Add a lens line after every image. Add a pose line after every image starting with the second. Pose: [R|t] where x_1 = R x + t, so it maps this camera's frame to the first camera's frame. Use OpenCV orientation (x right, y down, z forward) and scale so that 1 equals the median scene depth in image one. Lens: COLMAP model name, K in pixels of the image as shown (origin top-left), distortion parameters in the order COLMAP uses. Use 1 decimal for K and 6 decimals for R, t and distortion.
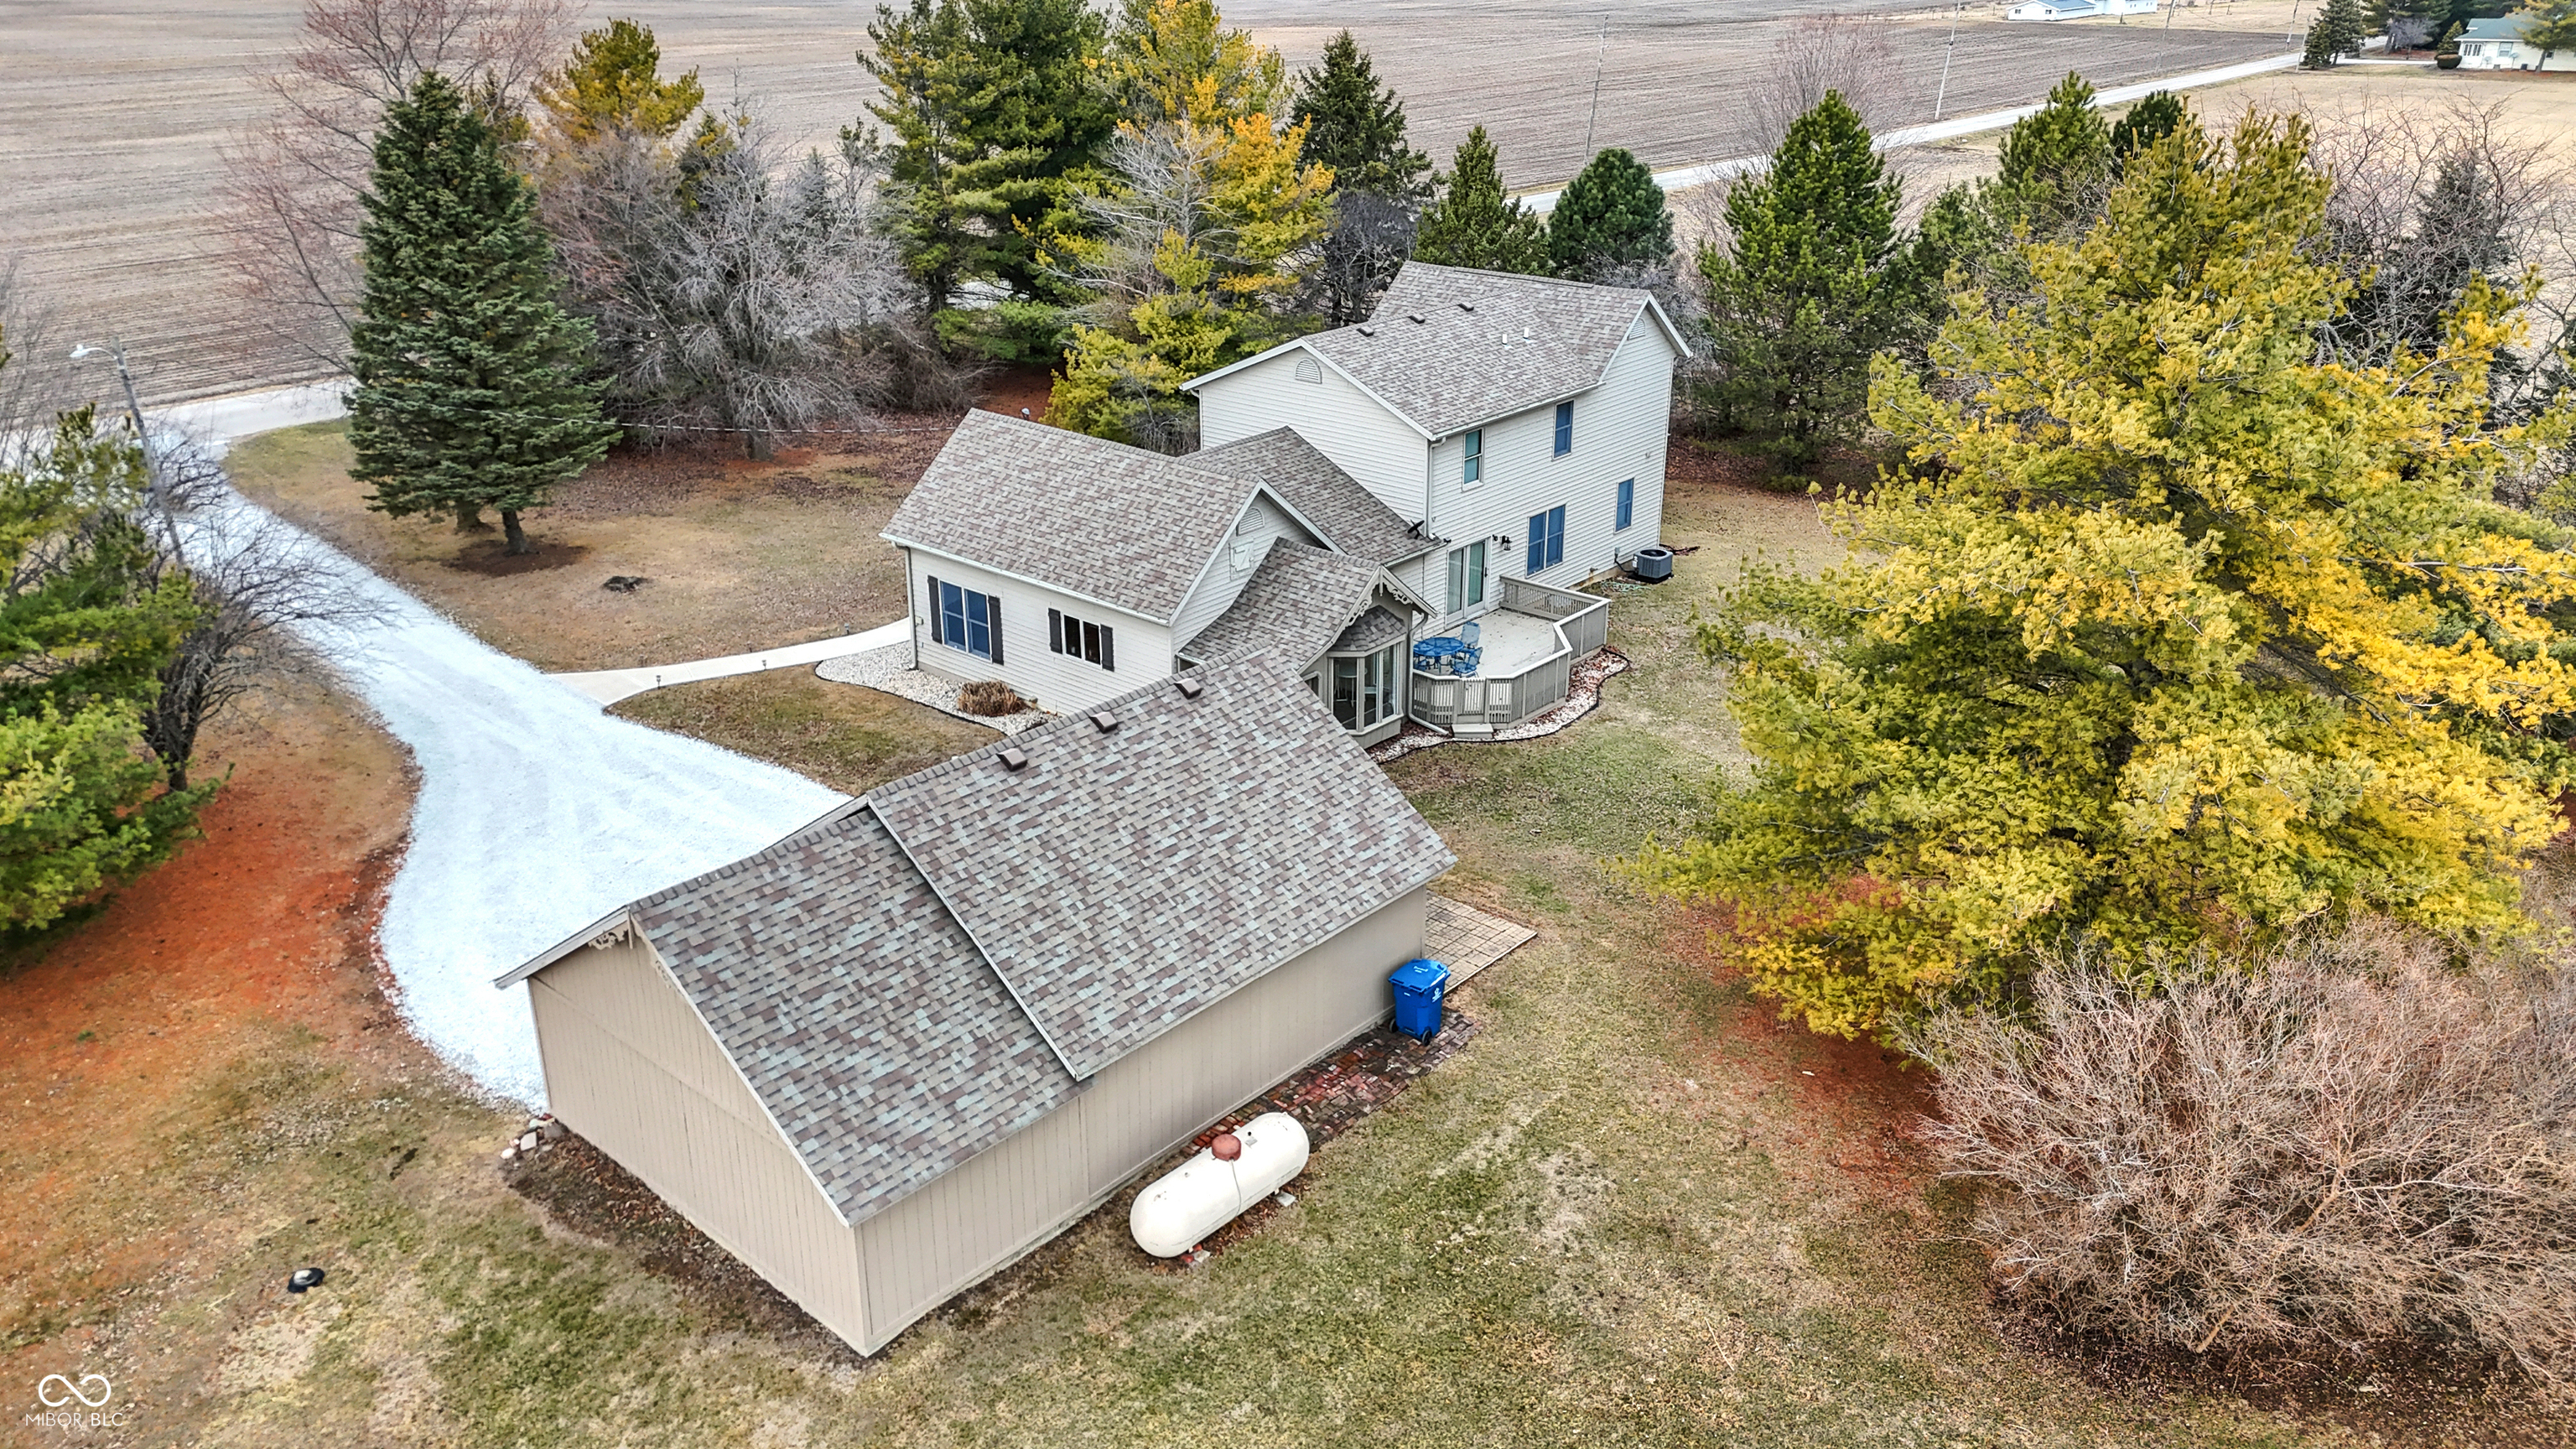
lens RADIAL K [[1884.9, 0, 1303.3], [0, 1884.9, 709.0], [0, 0, 1]] dist [0.061395, -0.030267]
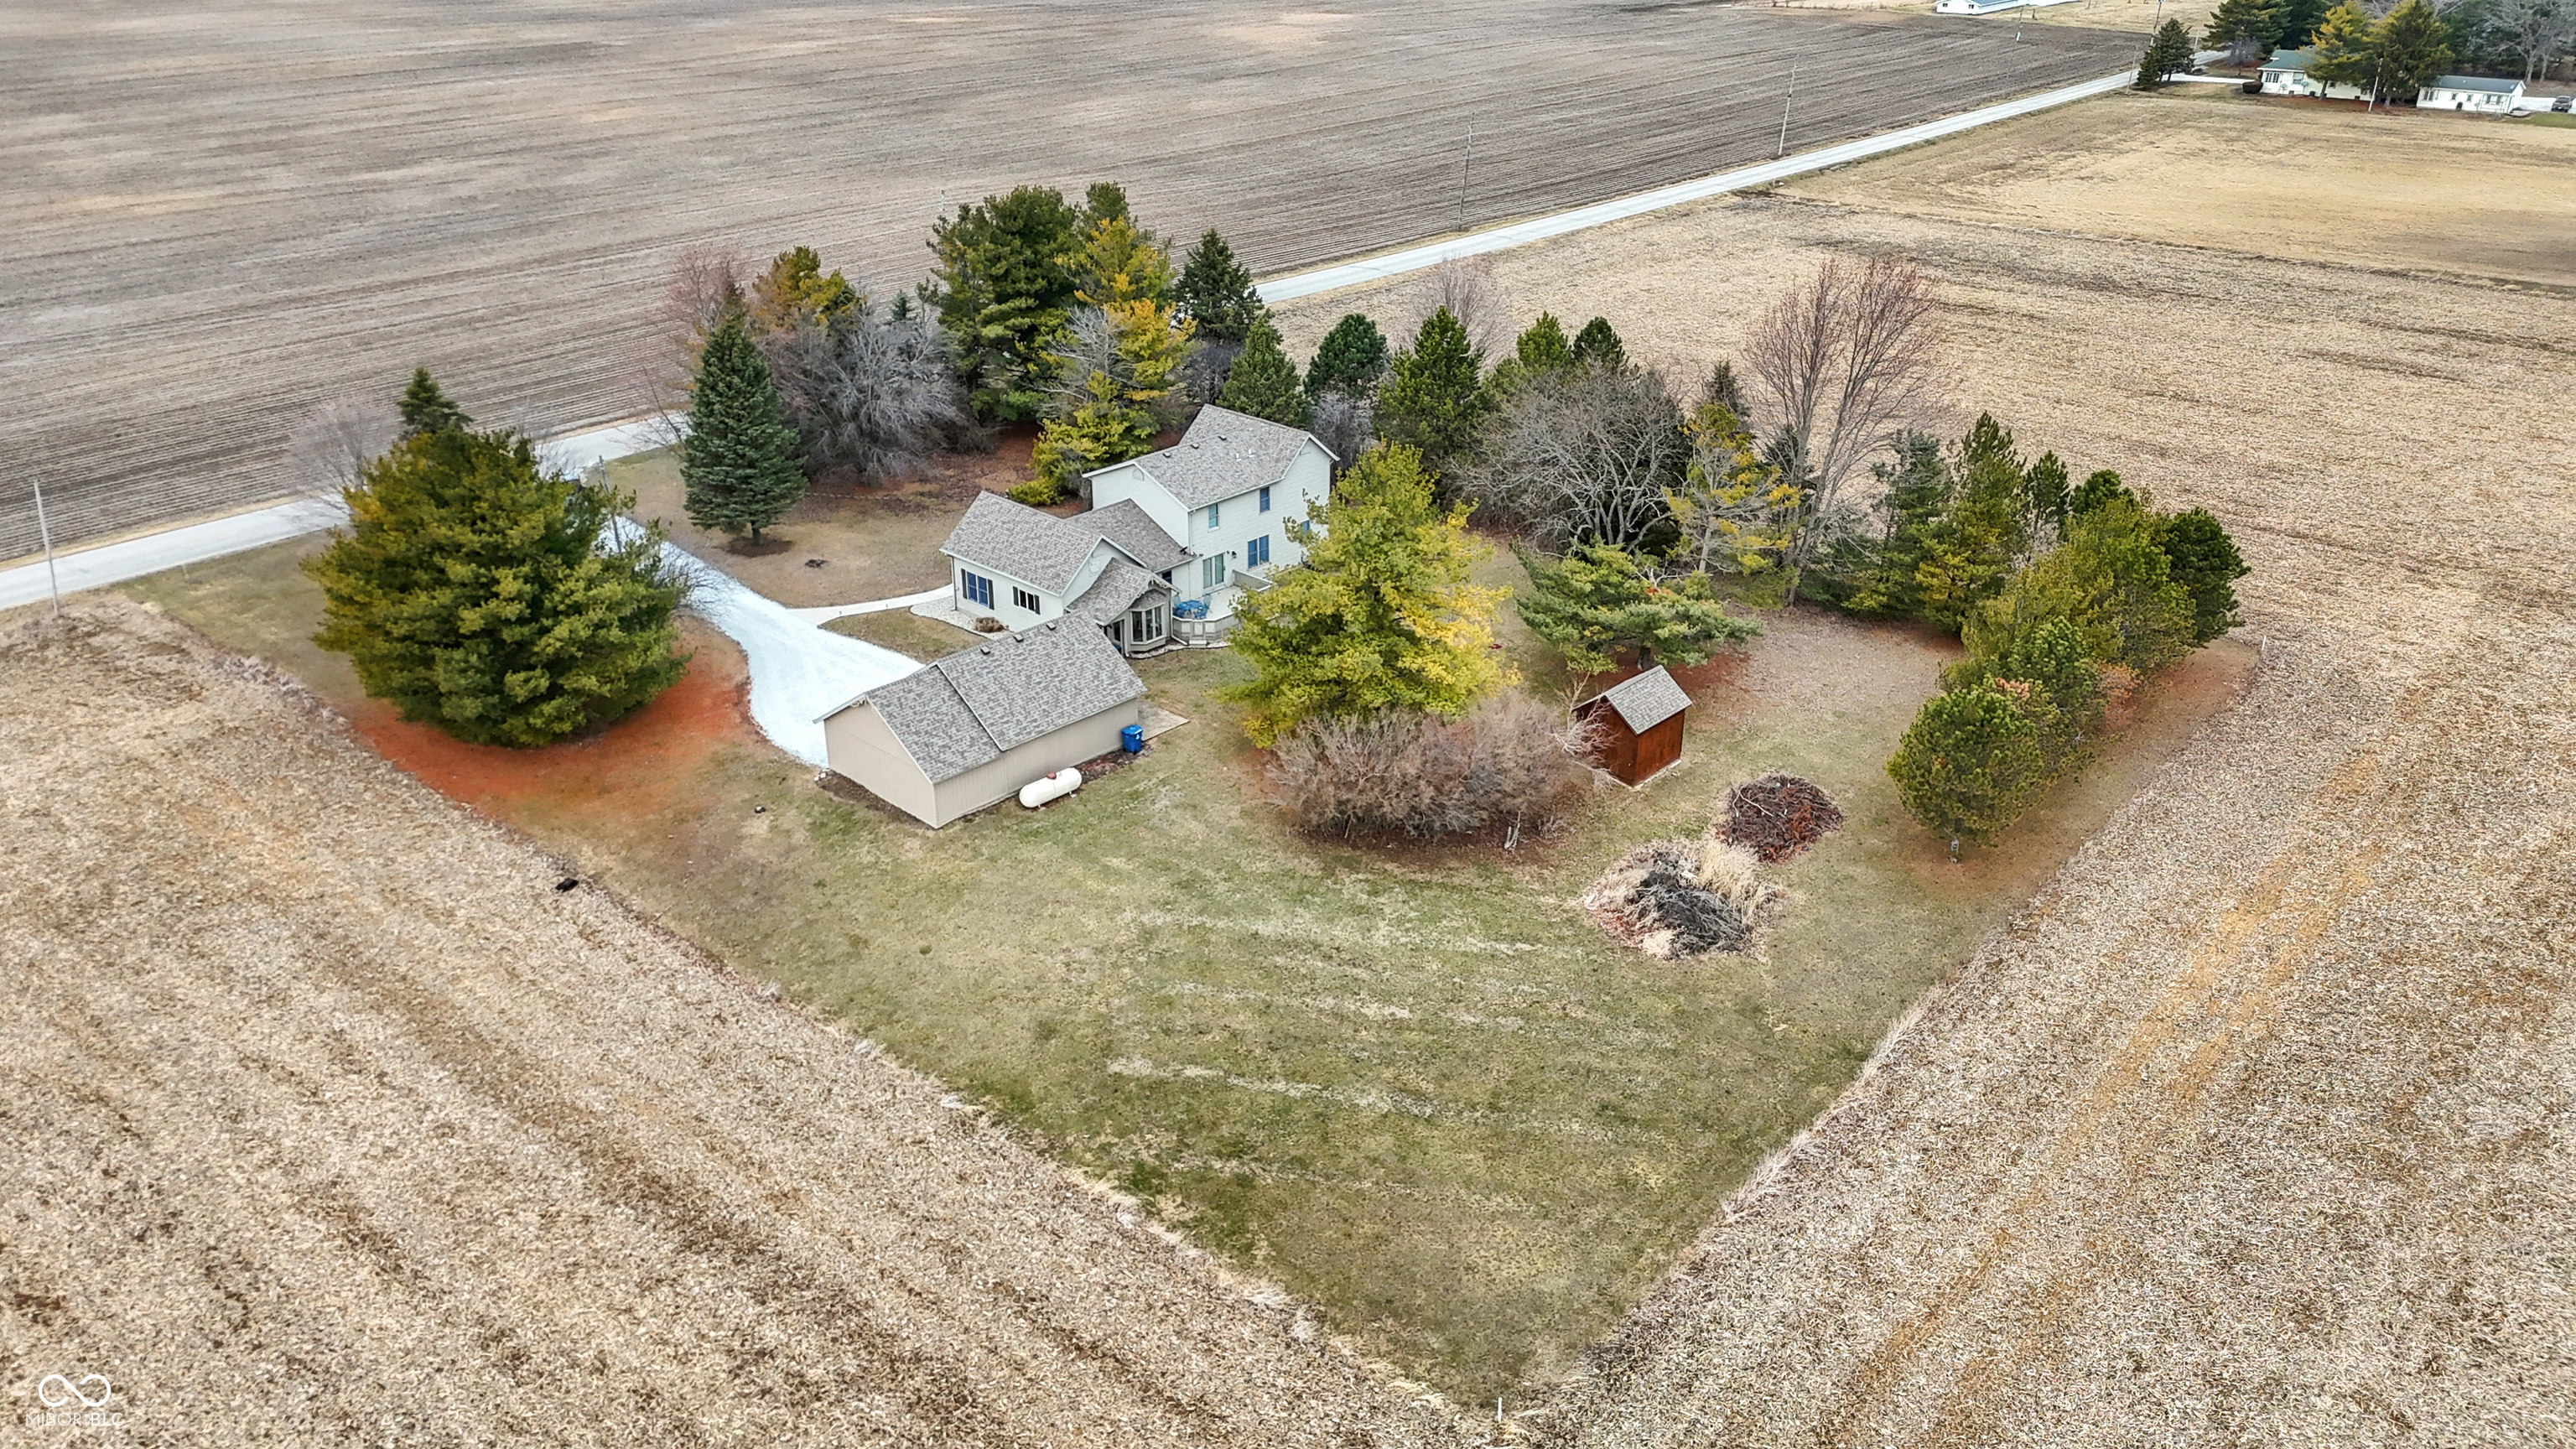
lens RADIAL K [[1884.9, 0, 1341.6], [0, 1884.9, 717.8], [0, 0, 1]] dist [0.061395, -0.030267]
pose [[0.999827, 0.017382, -0.006558, 0.262616], [-0.016985, 0.998265, 0.056373, -0.027657], [0.007527, -0.056252, 0.998388, -1.208666]]
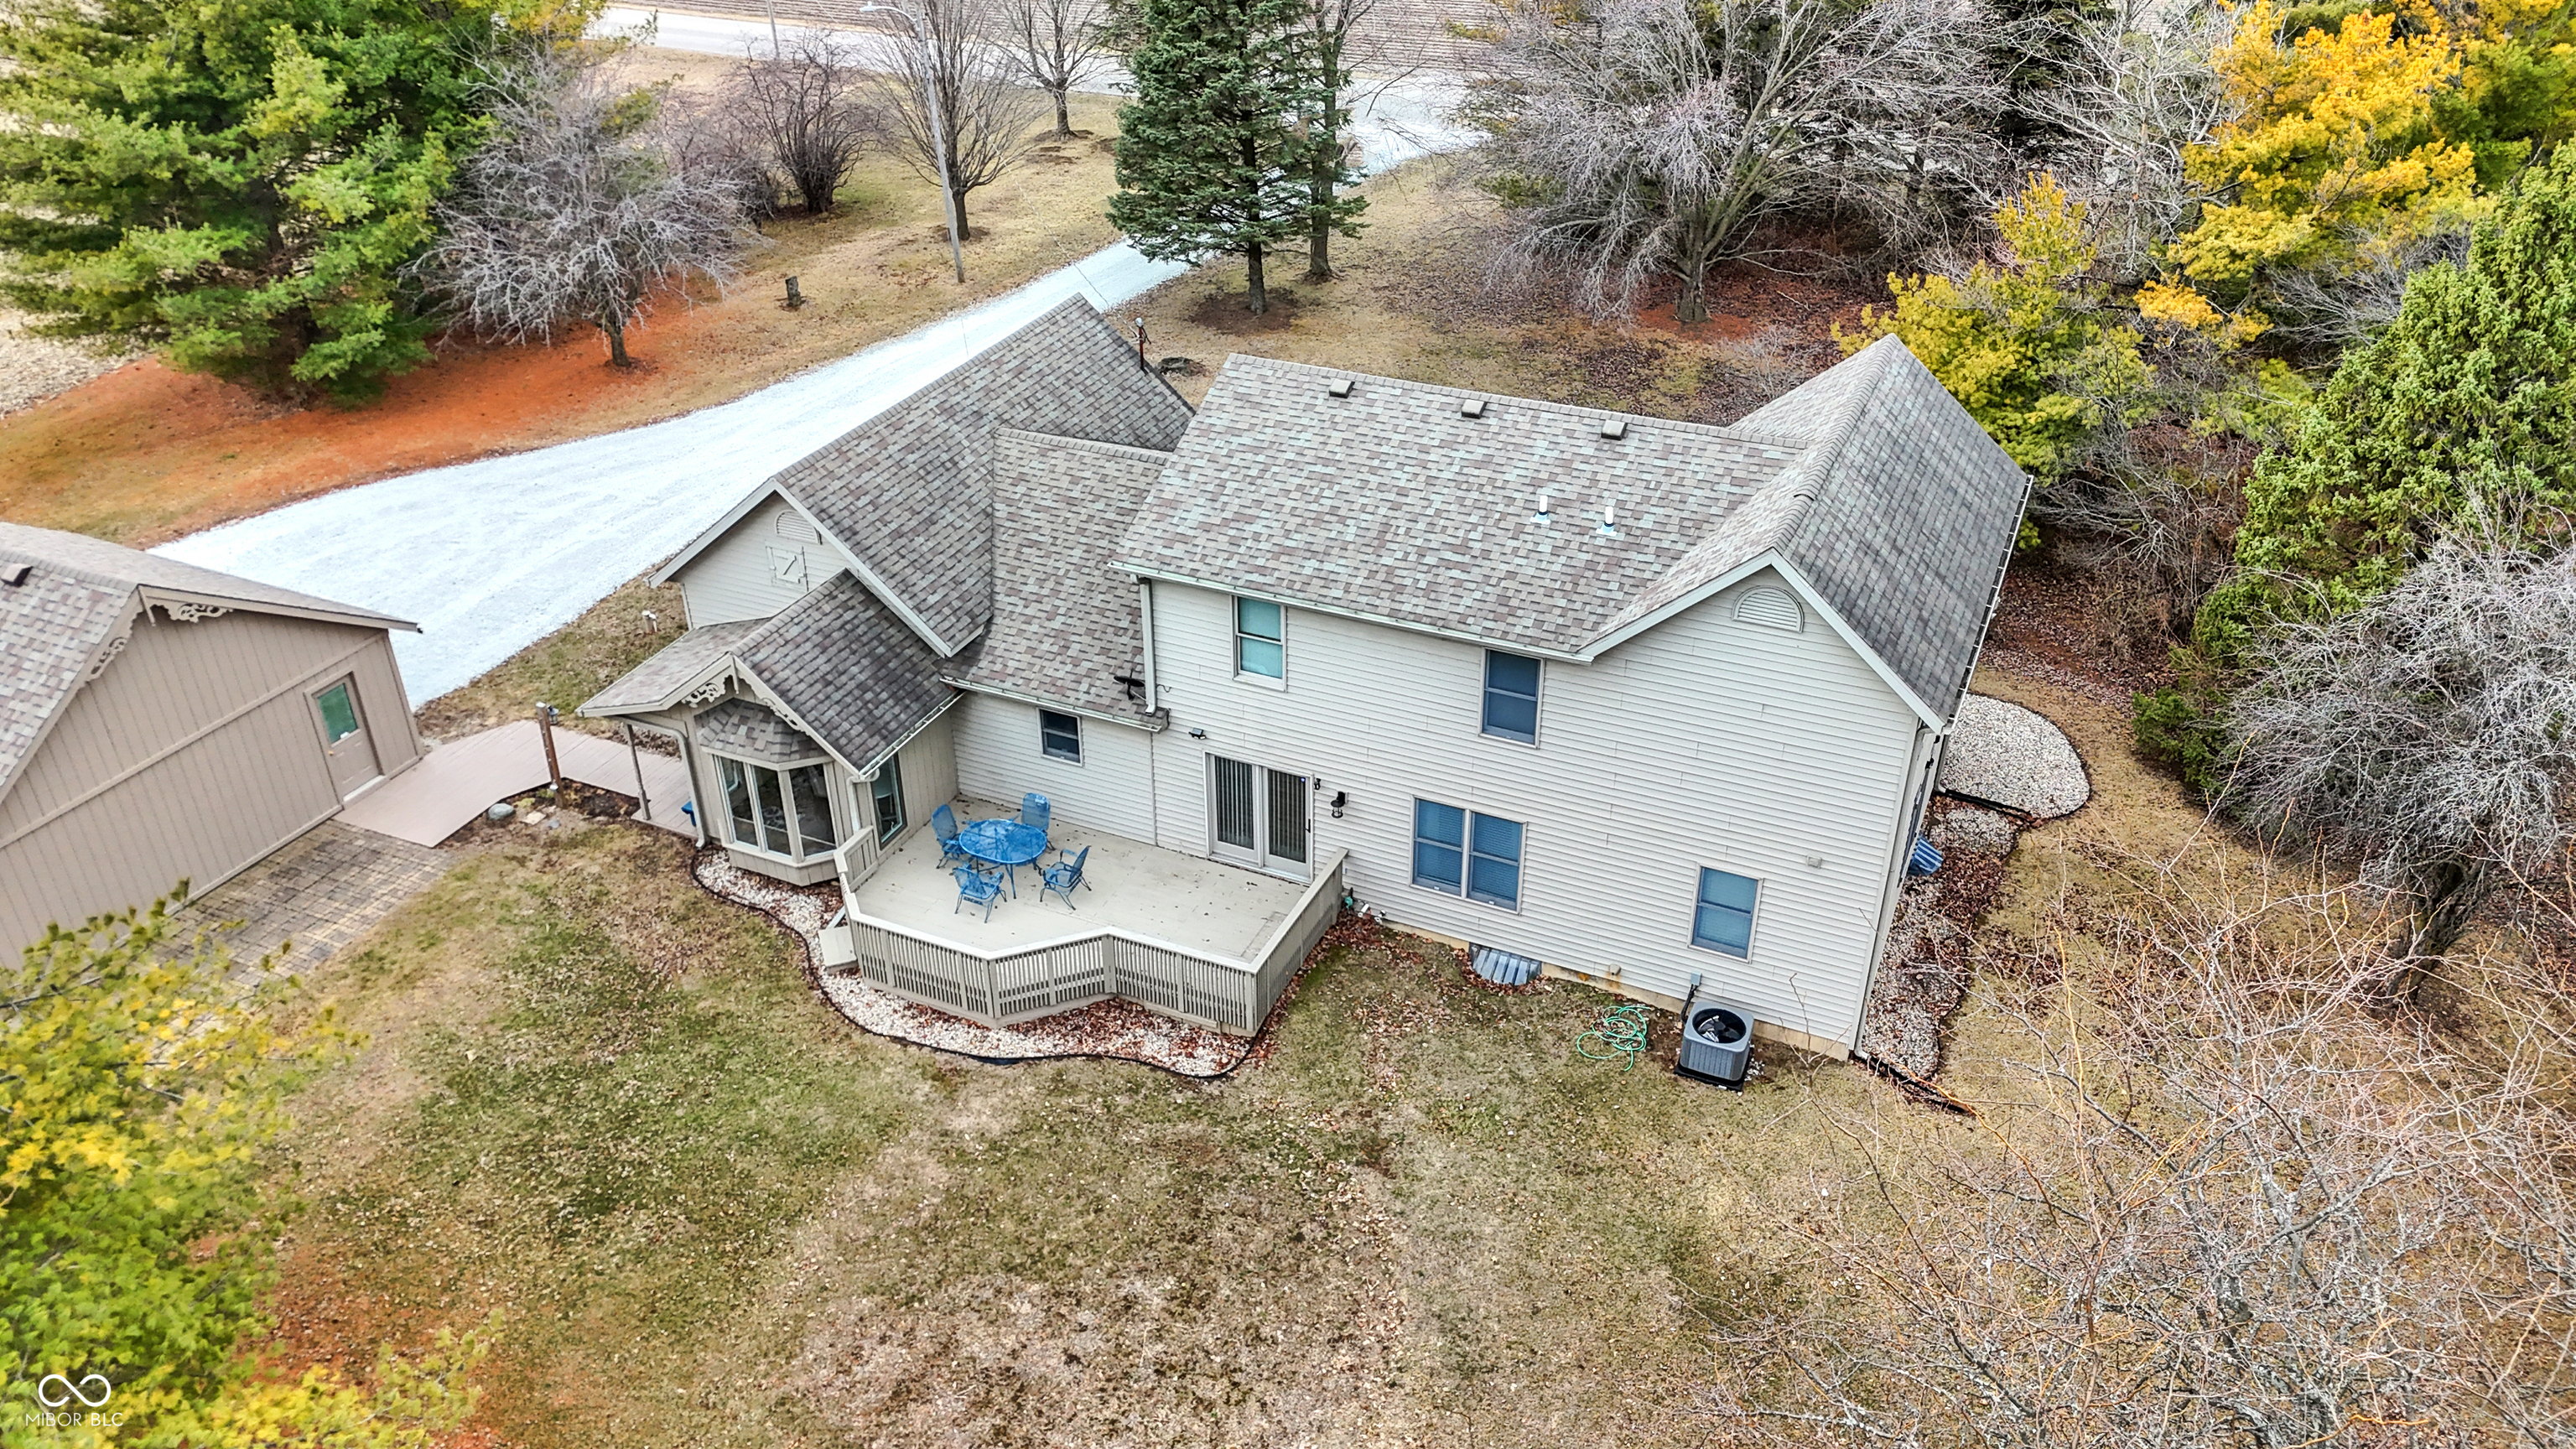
lens RADIAL K [[1884.9, 0, 1305.7], [0, 1884.9, 714.2], [0, 0, 1]] dist [0.061395, -0.030267]
pose [[0.302159, 0.502933, -0.809789, 0.609326], [-0.363354, 0.846129, 0.389923, -0.363365], [0.881291, 0.176422, 0.438408, 0.773385]]
